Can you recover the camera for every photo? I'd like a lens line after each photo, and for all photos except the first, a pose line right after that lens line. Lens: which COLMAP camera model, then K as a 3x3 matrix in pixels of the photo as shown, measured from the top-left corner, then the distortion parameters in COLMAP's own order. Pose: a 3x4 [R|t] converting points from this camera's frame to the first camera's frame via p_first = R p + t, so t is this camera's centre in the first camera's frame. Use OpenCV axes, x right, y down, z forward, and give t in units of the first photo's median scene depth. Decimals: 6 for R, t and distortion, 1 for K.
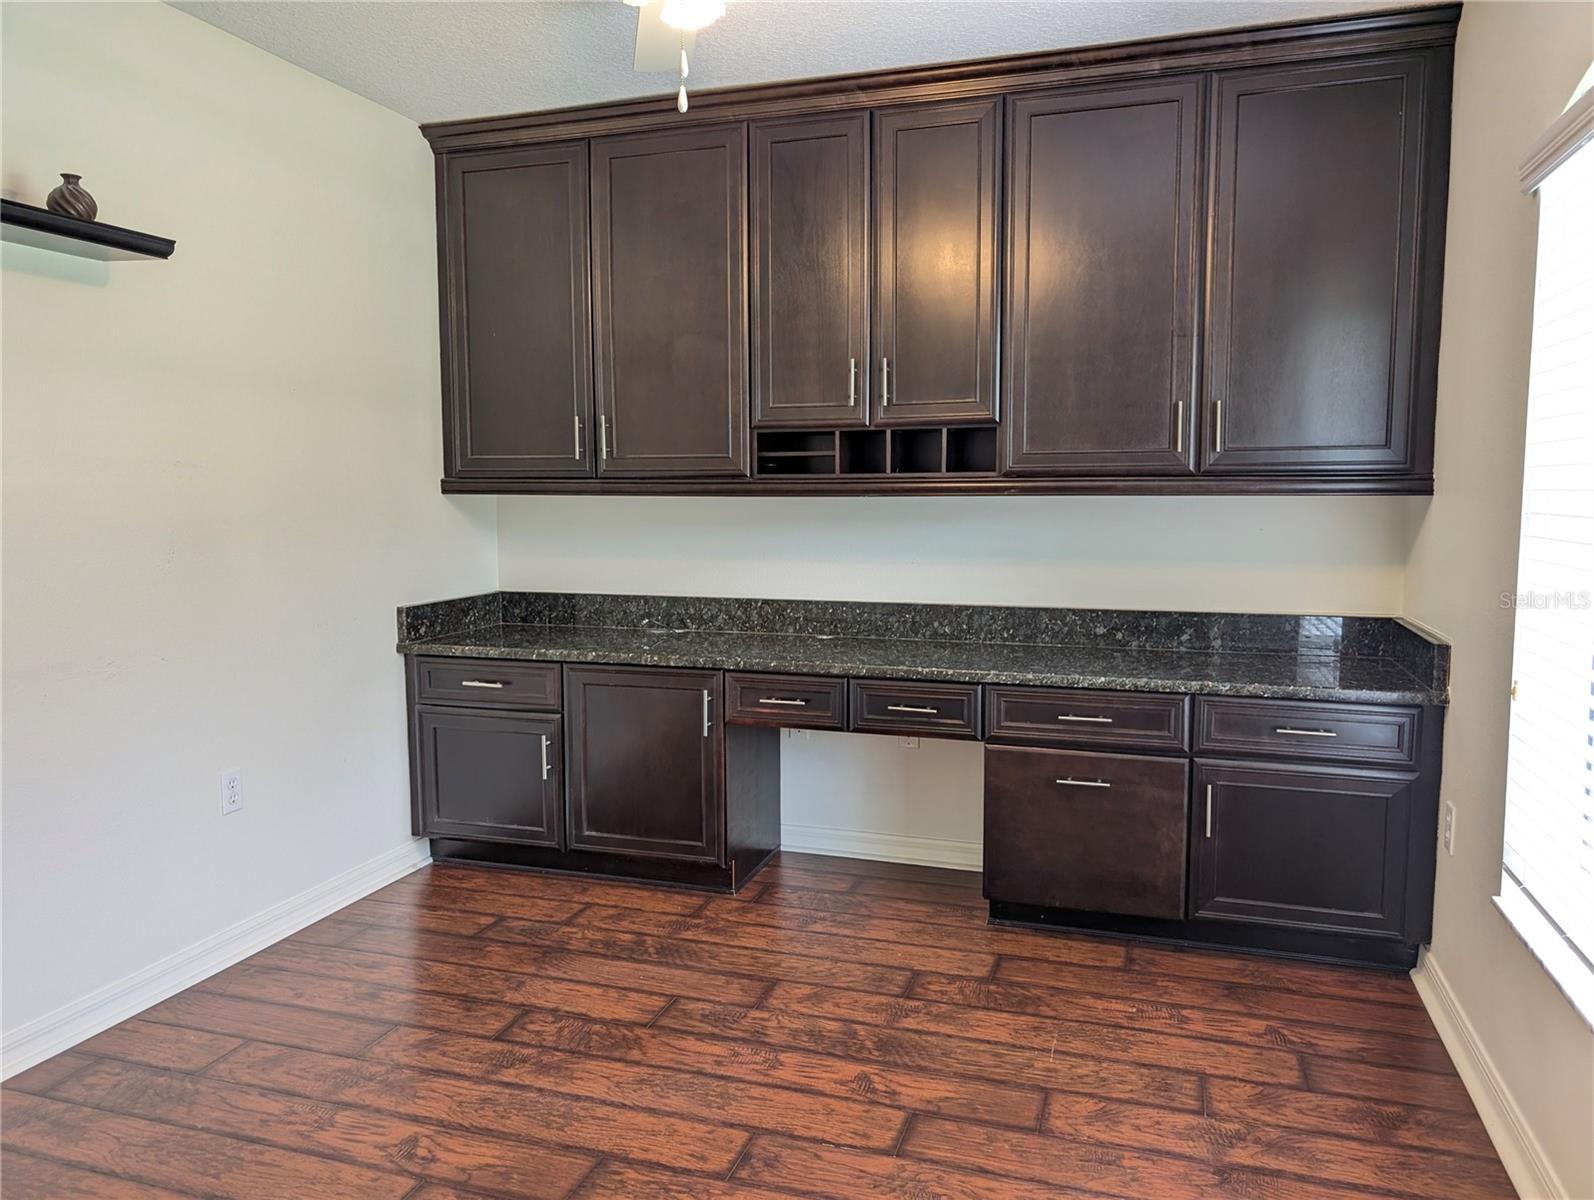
lens RADIAL K [[1147.2, 0, 787.4], [0, 1147.2, 584.7], [0, 0, 1]] dist [0.023479, -0.024356]
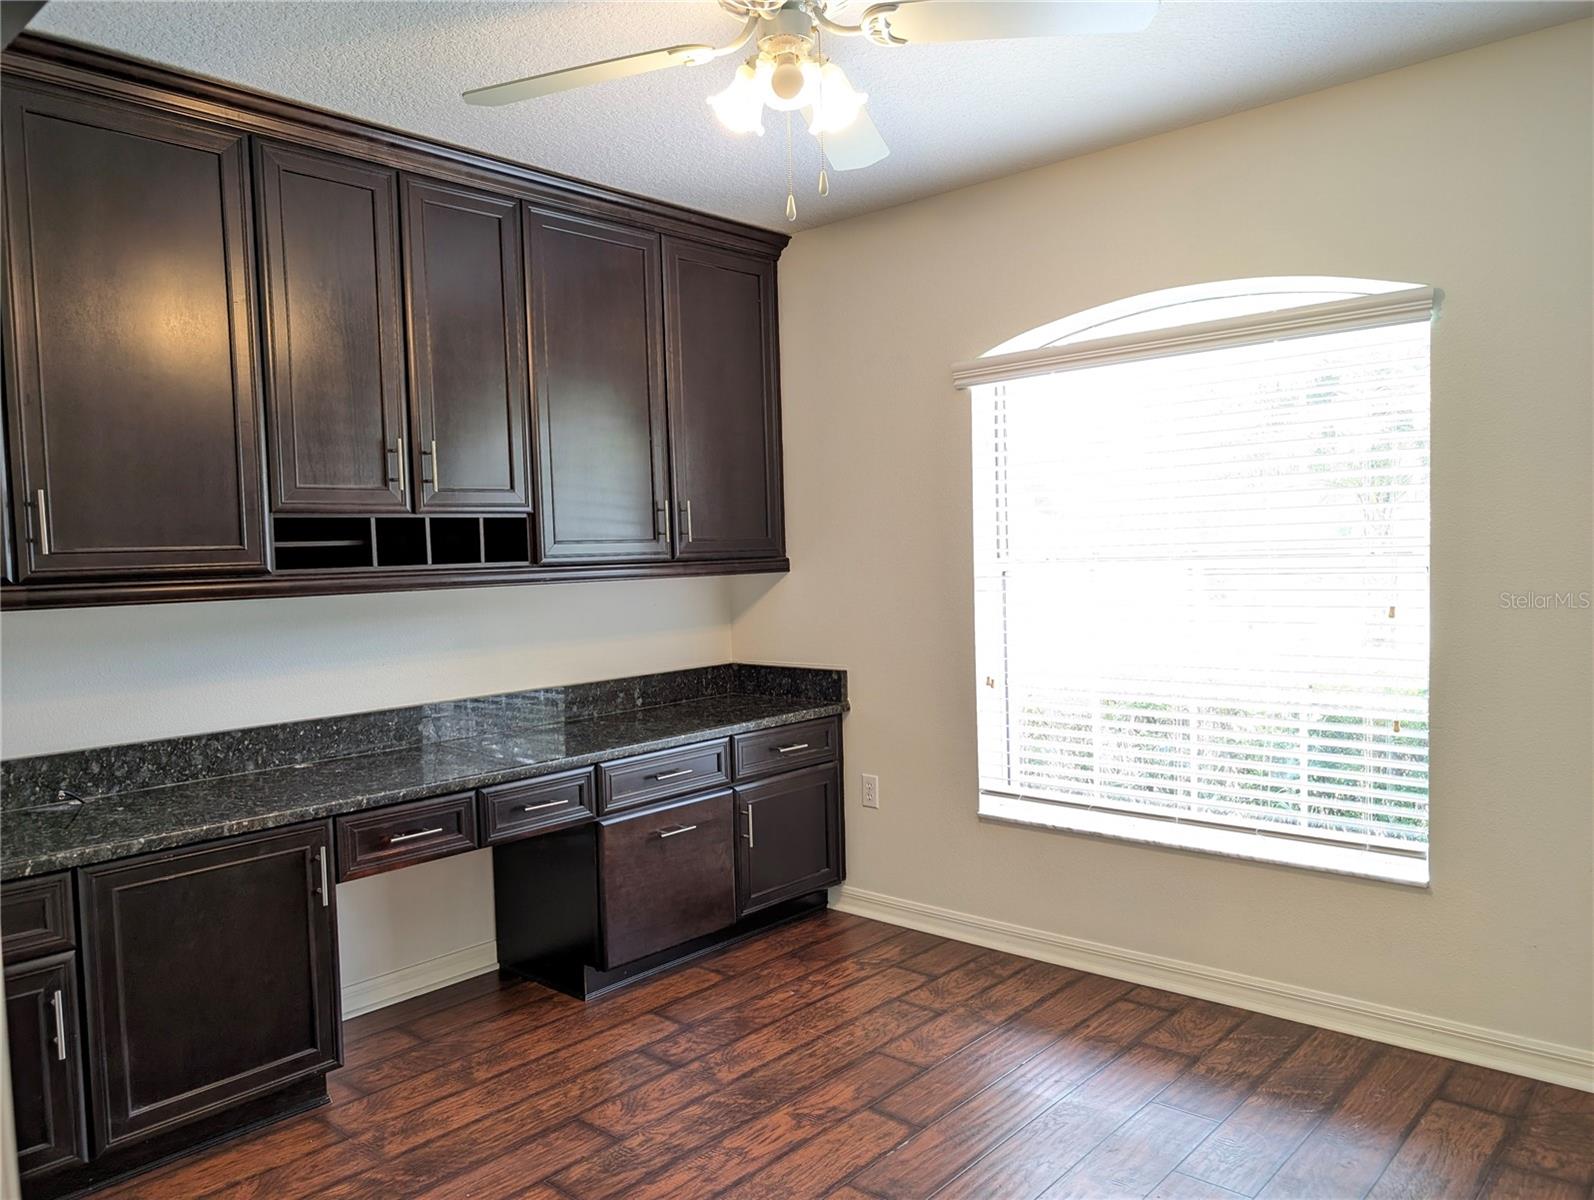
lens RADIAL K [[1147.2, 0, 796.5], [0, 1147.2, 602.0], [0, 0, 1]] dist [0.023479, -0.024356]
pose [[0.411526, -0.052761, 0.909870, -0.774062], [0.111318, 0.993758, 0.007277, -0.051405], [-0.904575, 0.098290, 0.414830, 0.437971]]
